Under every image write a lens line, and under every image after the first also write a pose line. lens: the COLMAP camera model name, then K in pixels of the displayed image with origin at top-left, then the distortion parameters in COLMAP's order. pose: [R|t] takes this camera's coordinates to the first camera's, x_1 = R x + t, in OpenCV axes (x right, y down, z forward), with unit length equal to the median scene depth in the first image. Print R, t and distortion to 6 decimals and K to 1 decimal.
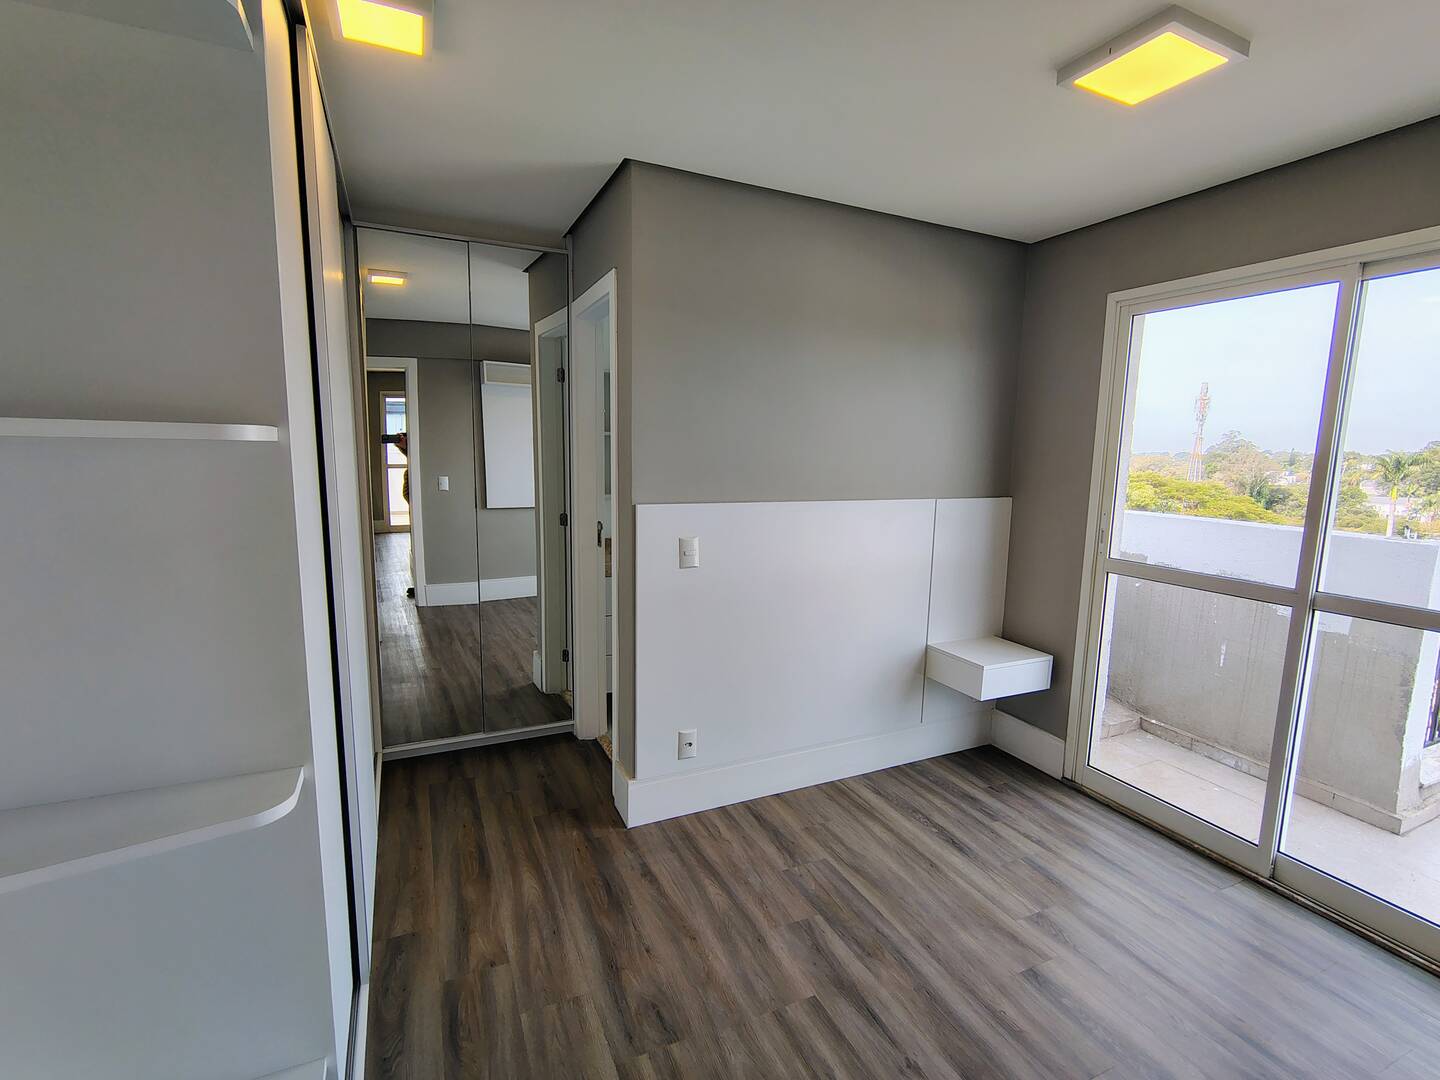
lens RADIAL K [[674.6, 0, 725.0], [0, 674.6, 545.5], [0, 0, 1]] dist [-0.011899, 0.009378]
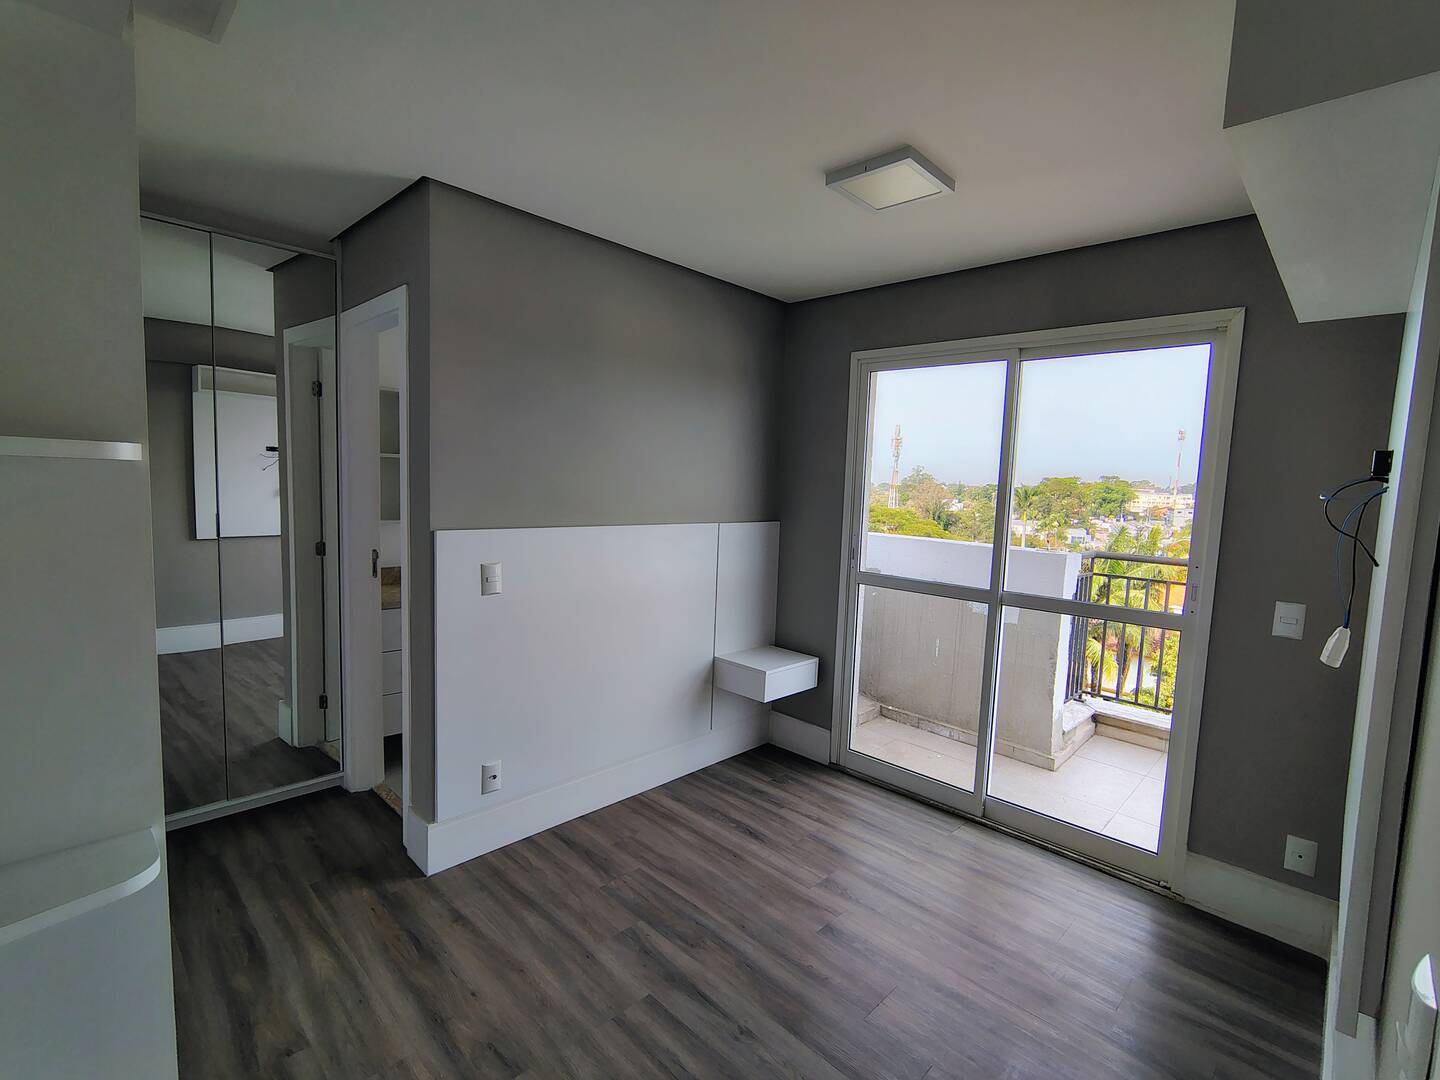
lens RADIAL K [[674.6, 0, 725.0], [0, 674.6, 545.5], [0, 0, 1]] dist [-0.011899, 0.009378]
pose [[0.934215, -0.018288, 0.356241, -0.082590], [0.031824, 0.998976, -0.032173, 0.004045], [-0.355288, 0.041394, 0.933840, -0.037342]]
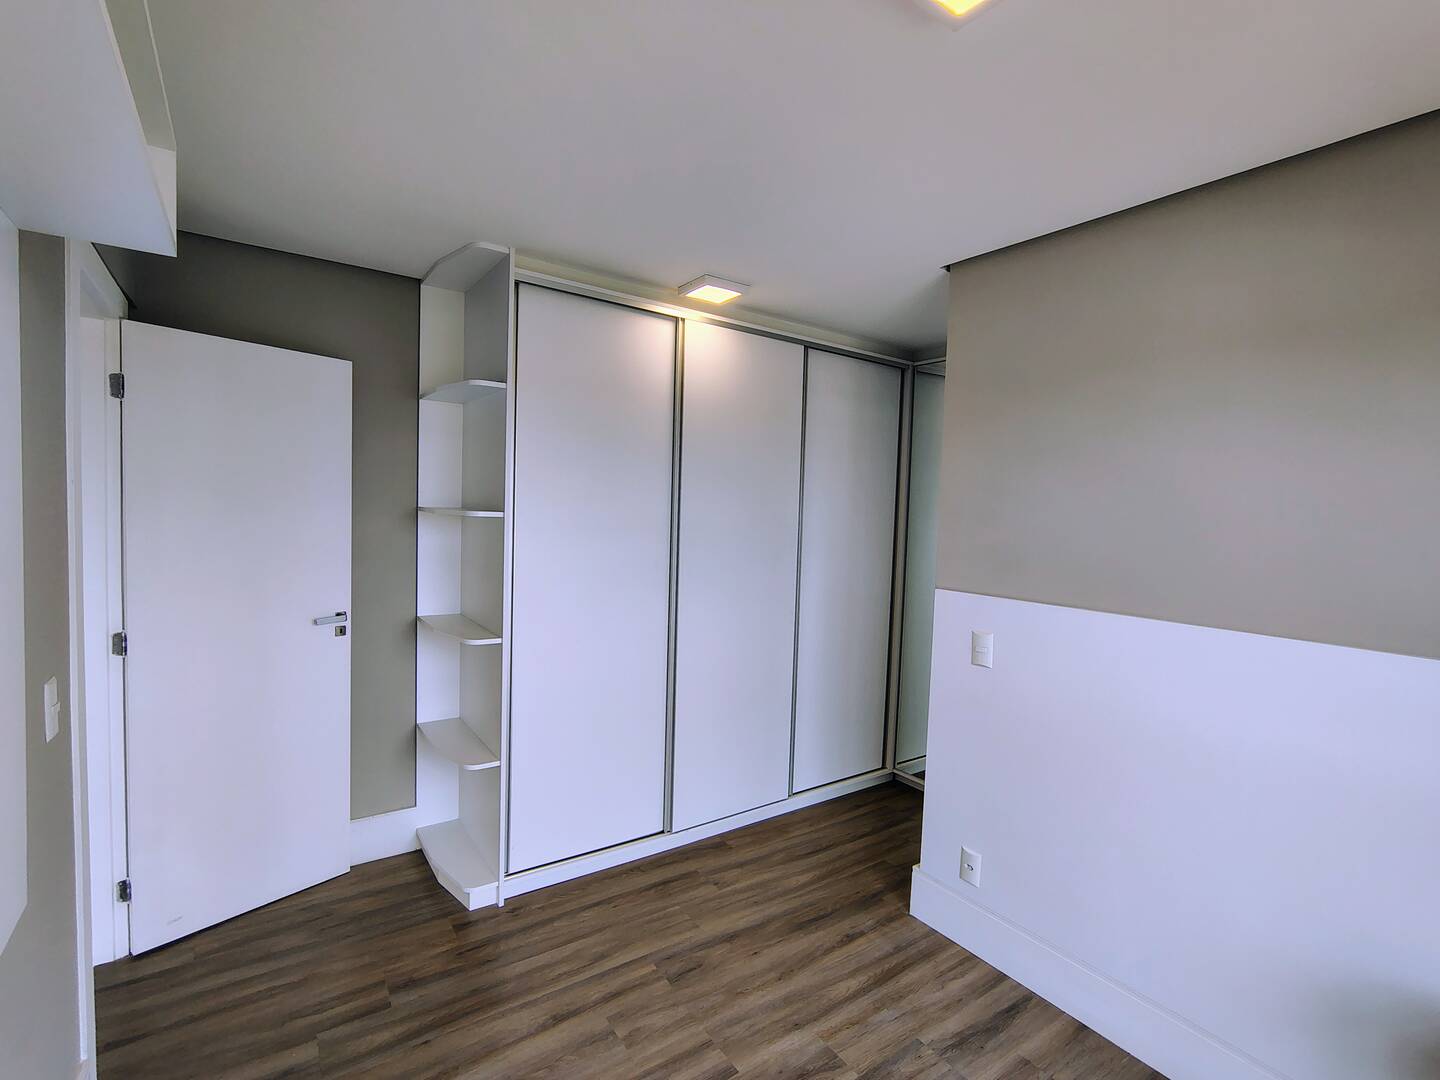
lens RADIAL K [[674.6, 0, 725.0], [0, 674.6, 545.5], [0, 0, 1]] dist [-0.011899, 0.009378]
pose [[0.168611, 0.038771, -0.984920, 0.760426], [-0.170733, 0.985271, 0.009556, -0.076287], [0.970784, 0.166547, 0.172747, 0.474886]]
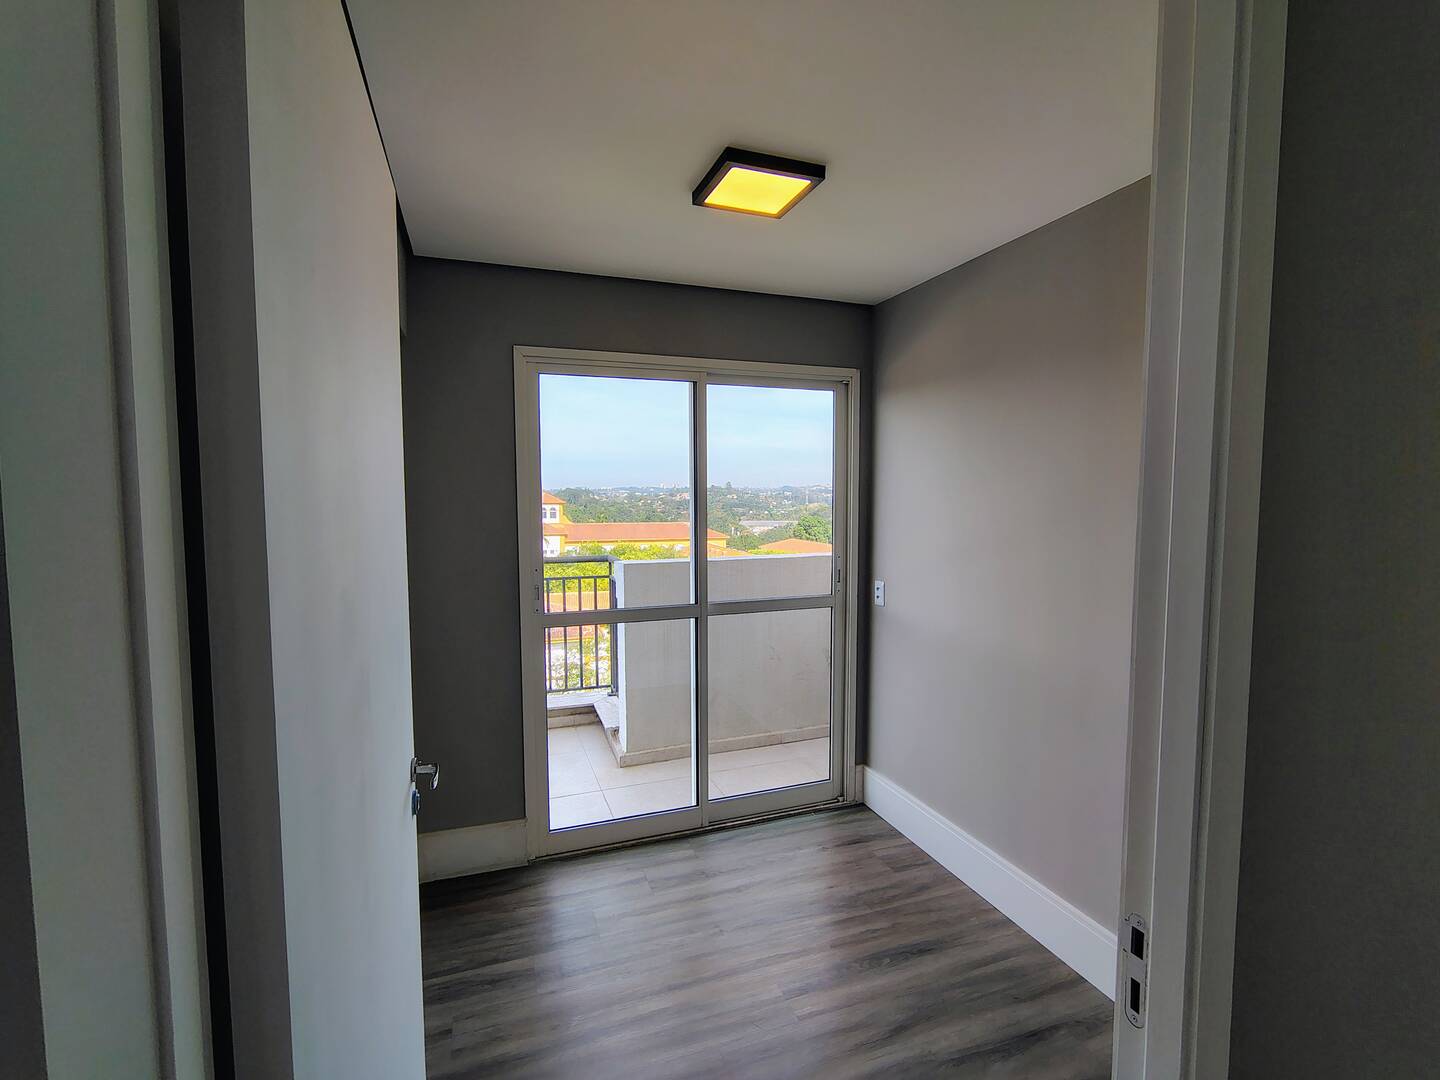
lens RADIAL K [[674.6, 0, 725.0], [0, 674.6, 545.5], [0, 0, 1]] dist [-0.011899, 0.009378]
pose [[0.094127, -0.087423, 0.991714, -0.391705], [0.151222, 0.985834, 0.072552, -0.117670], [-0.984008, 0.143140, 0.106014, 0.652906]]
